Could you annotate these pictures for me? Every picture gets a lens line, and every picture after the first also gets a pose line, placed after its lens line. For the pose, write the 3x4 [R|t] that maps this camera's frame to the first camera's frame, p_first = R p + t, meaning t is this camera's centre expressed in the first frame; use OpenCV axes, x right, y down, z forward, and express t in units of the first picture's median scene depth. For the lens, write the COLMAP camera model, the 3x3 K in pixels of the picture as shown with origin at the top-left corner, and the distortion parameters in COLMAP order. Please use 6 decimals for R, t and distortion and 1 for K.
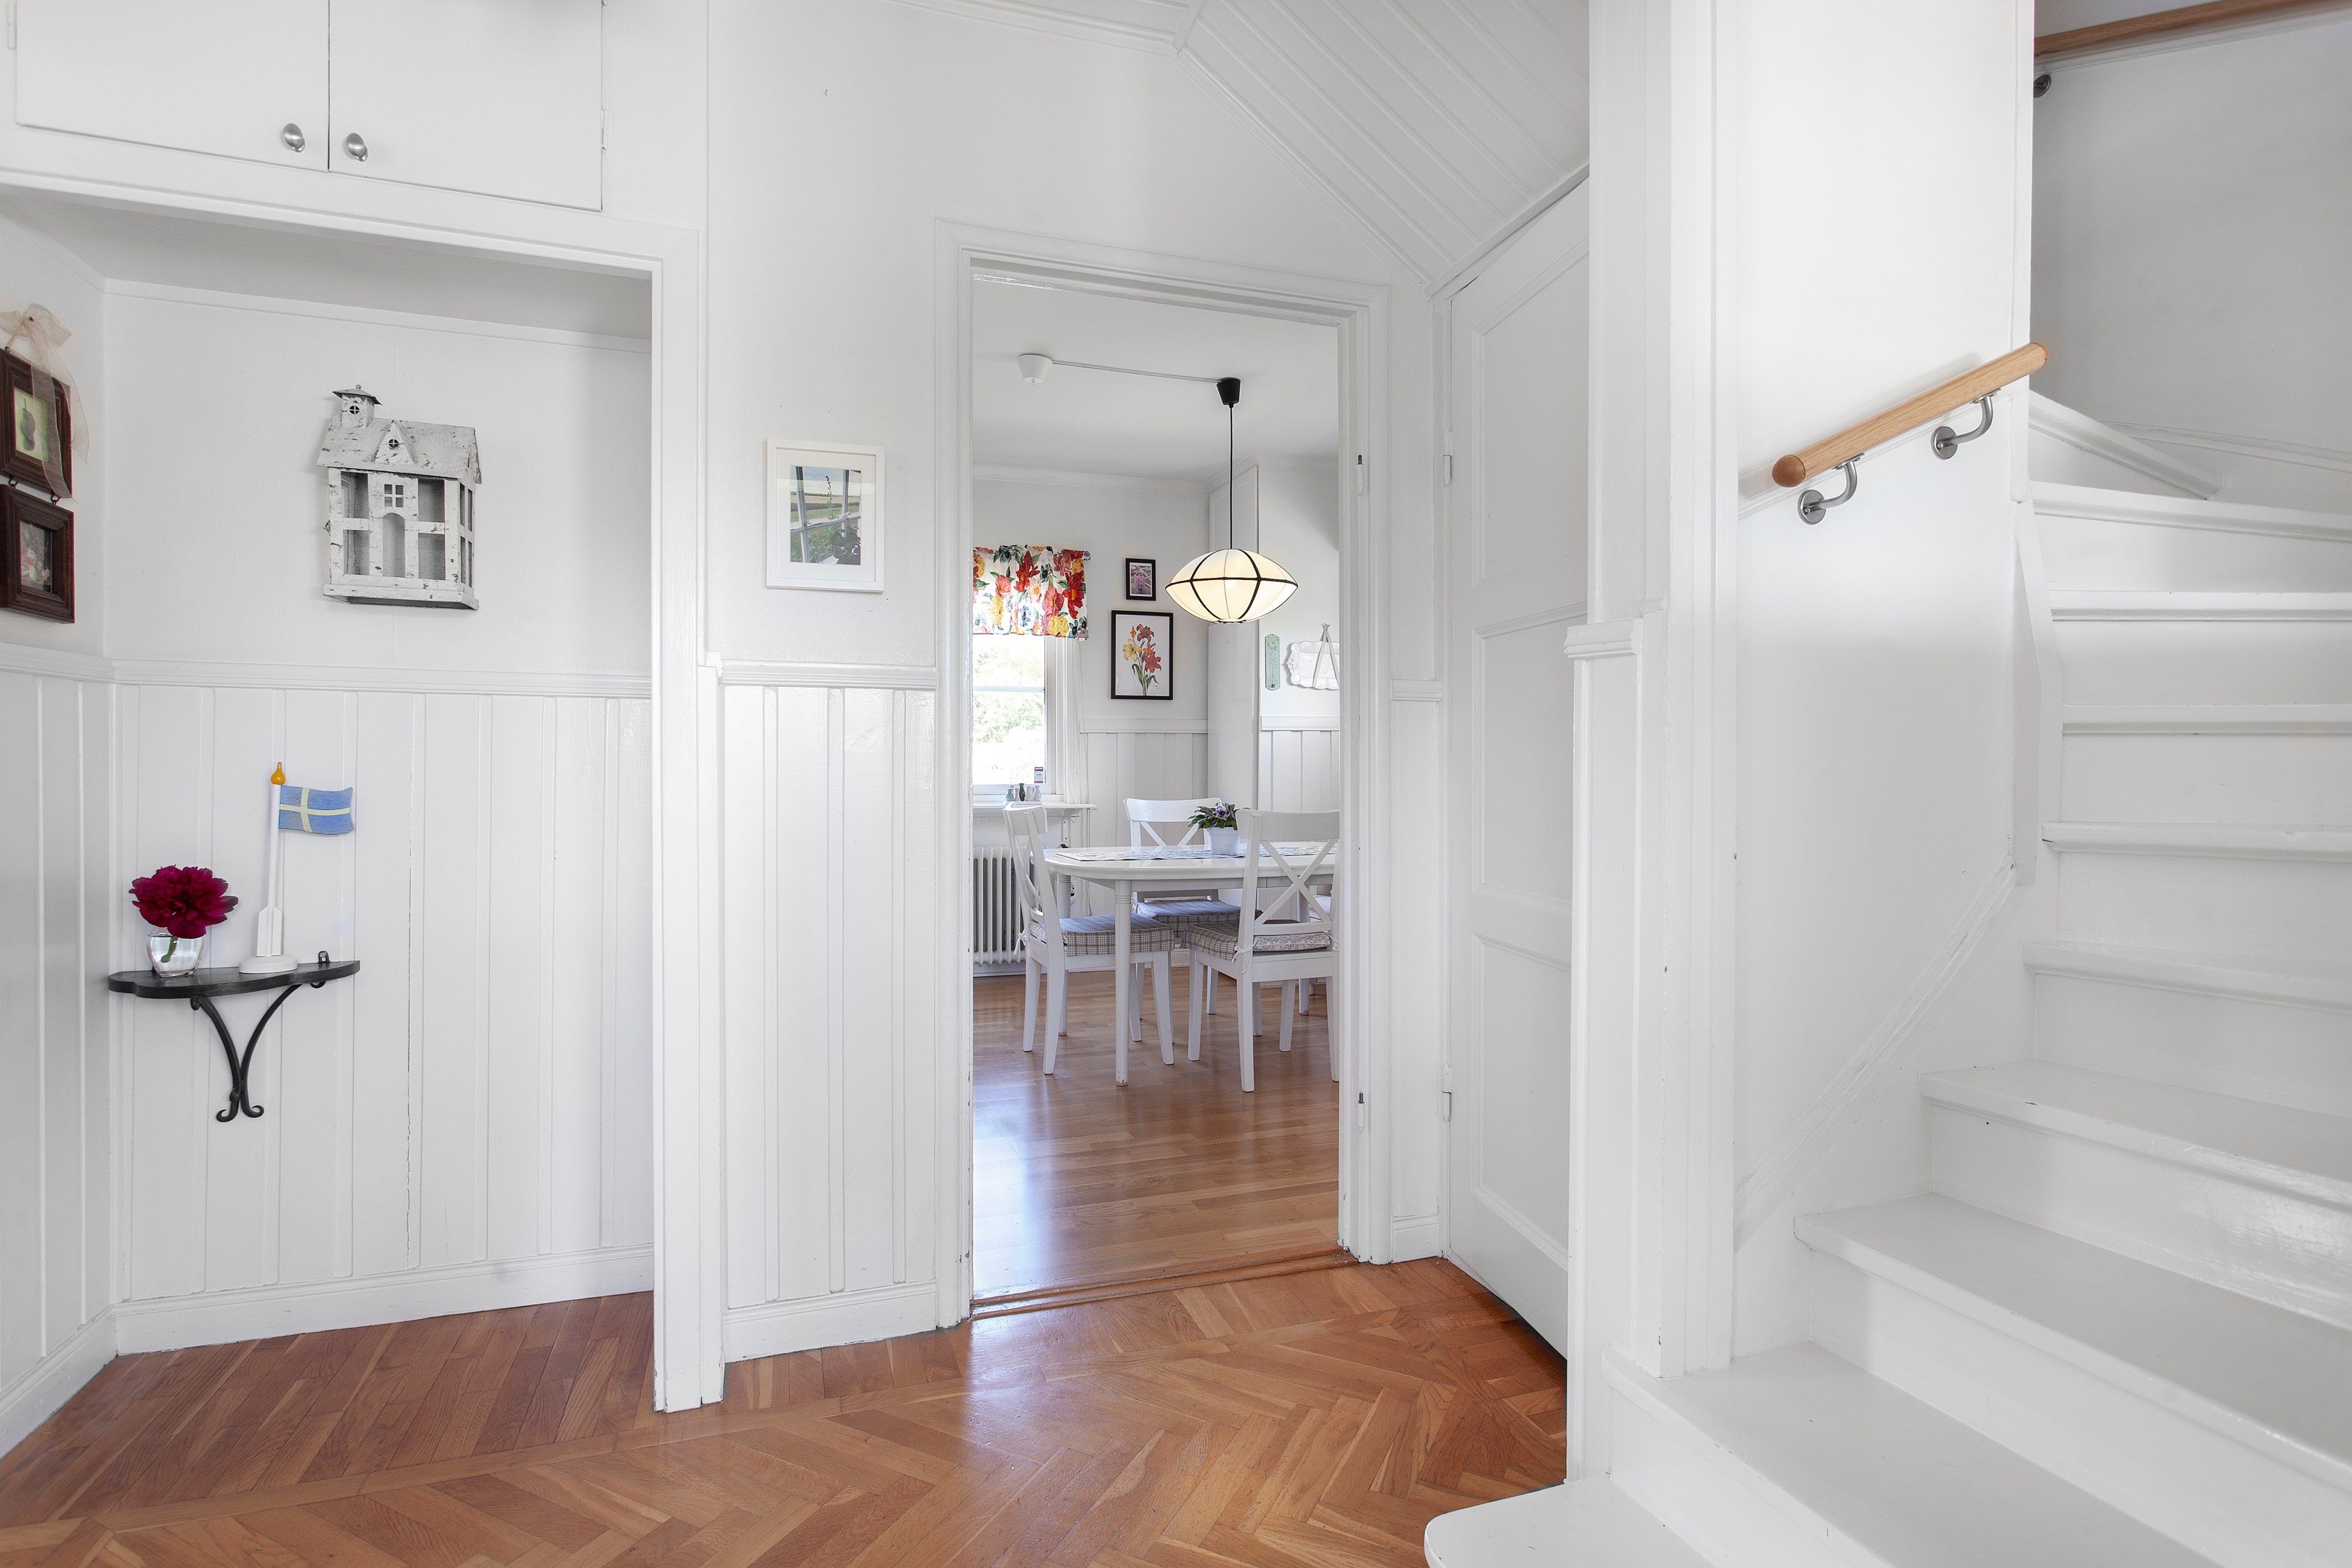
lens RADIAL K [[1148.7, 0, 1145.4], [0, 1148.7, 784.0], [0, 0, 1]] dist [0.003450, 0.000679]
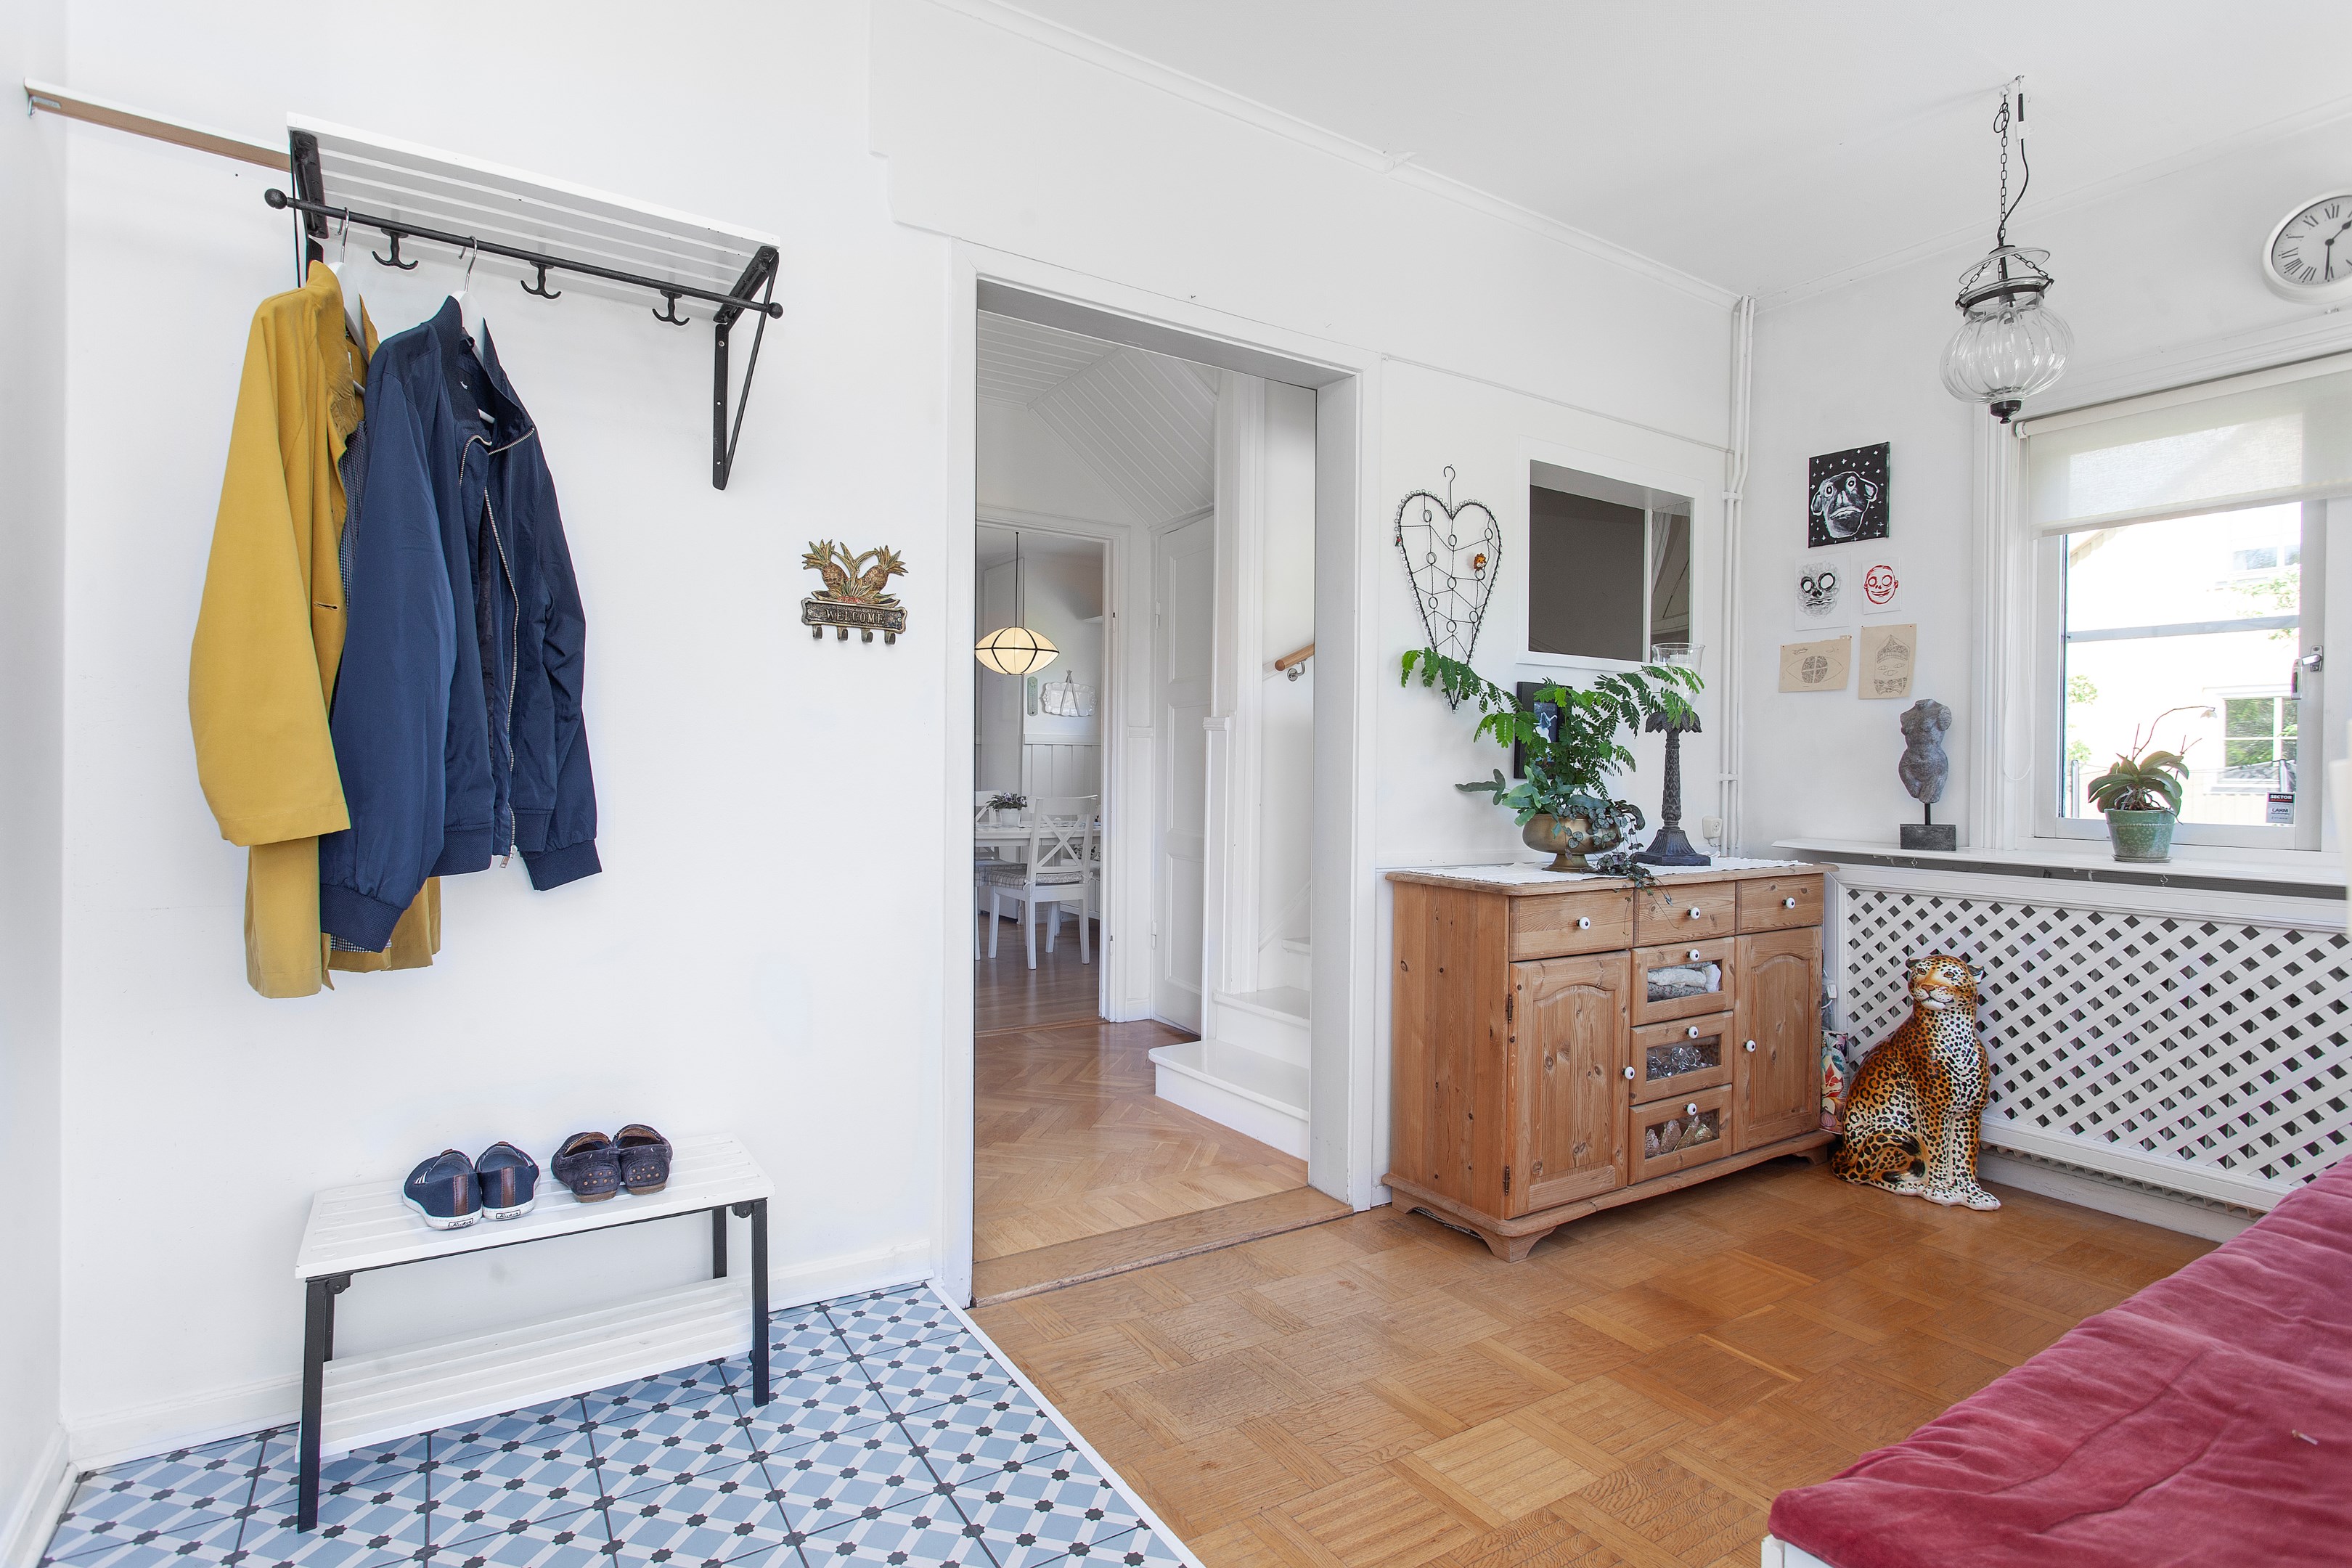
lens RADIAL K [[1148.7, 0, 1145.4], [0, 1148.7, 784.0], [0, 0, 1]] dist [0.003450, 0.000679]
pose [[0.966686, 0.013015, 0.255634, -0.254789], [-0.012608, 0.999915, -0.003232, 0.011493], [-0.255655, -0.000099, 0.966768, -0.896576]]
